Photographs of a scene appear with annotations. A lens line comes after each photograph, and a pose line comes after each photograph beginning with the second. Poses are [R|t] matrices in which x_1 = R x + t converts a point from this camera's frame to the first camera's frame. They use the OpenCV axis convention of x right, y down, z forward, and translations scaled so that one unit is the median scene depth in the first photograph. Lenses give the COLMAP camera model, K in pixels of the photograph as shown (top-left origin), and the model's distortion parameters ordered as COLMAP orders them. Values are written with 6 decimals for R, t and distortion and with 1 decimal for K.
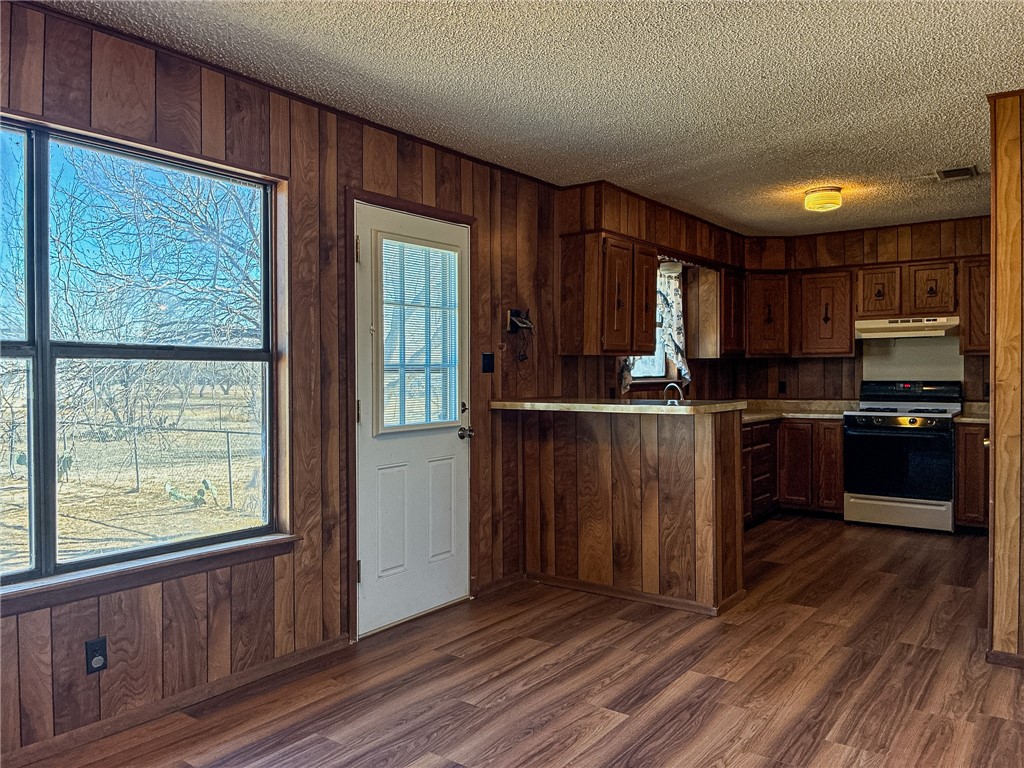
lens RADIAL K [[770.2, 0, 512.0], [0, 770.2, 384.0], [0, 0, 1]] dist [0.071733, -0.091235]
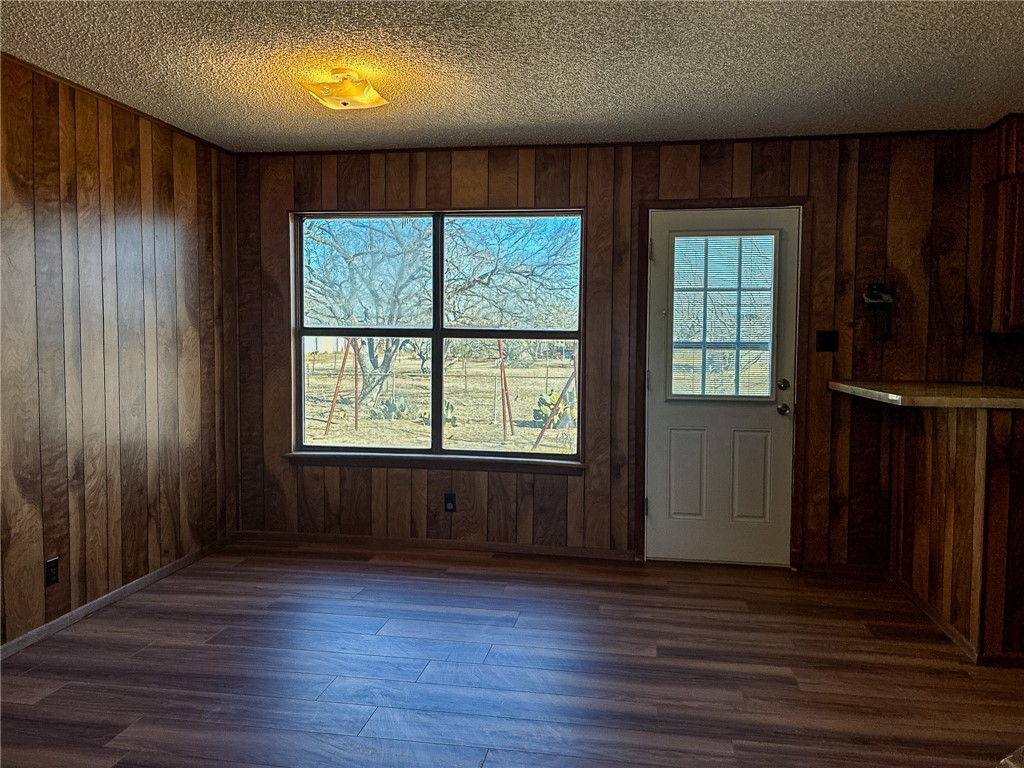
lens RADIAL K [[770.2, 0, 512.0], [0, 770.2, 384.0], [0, 0, 1]] dist [0.071733, -0.091235]
pose [[0.454231, 0.063479, -0.888620, 0.601802], [-0.025171, 0.997974, 0.058425, -0.018614], [0.890528, -0.004171, 0.454908, 0.172696]]
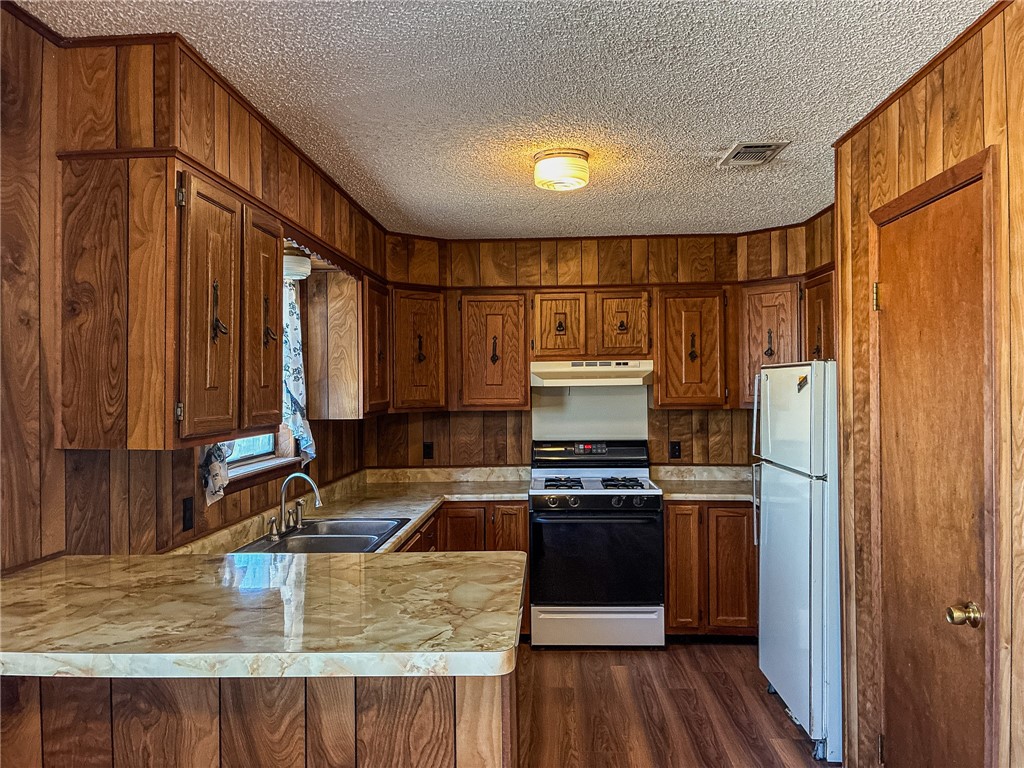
lens RADIAL K [[770.2, 0, 512.0], [0, 770.2, 384.0], [0, 0, 1]] dist [0.071733, -0.091235]
pose [[0.837779, -0.001583, 0.546008, 0.037860], [0.016007, 0.999637, -0.021662, -0.060404], [-0.545775, 0.026887, 0.837500, 0.539710]]
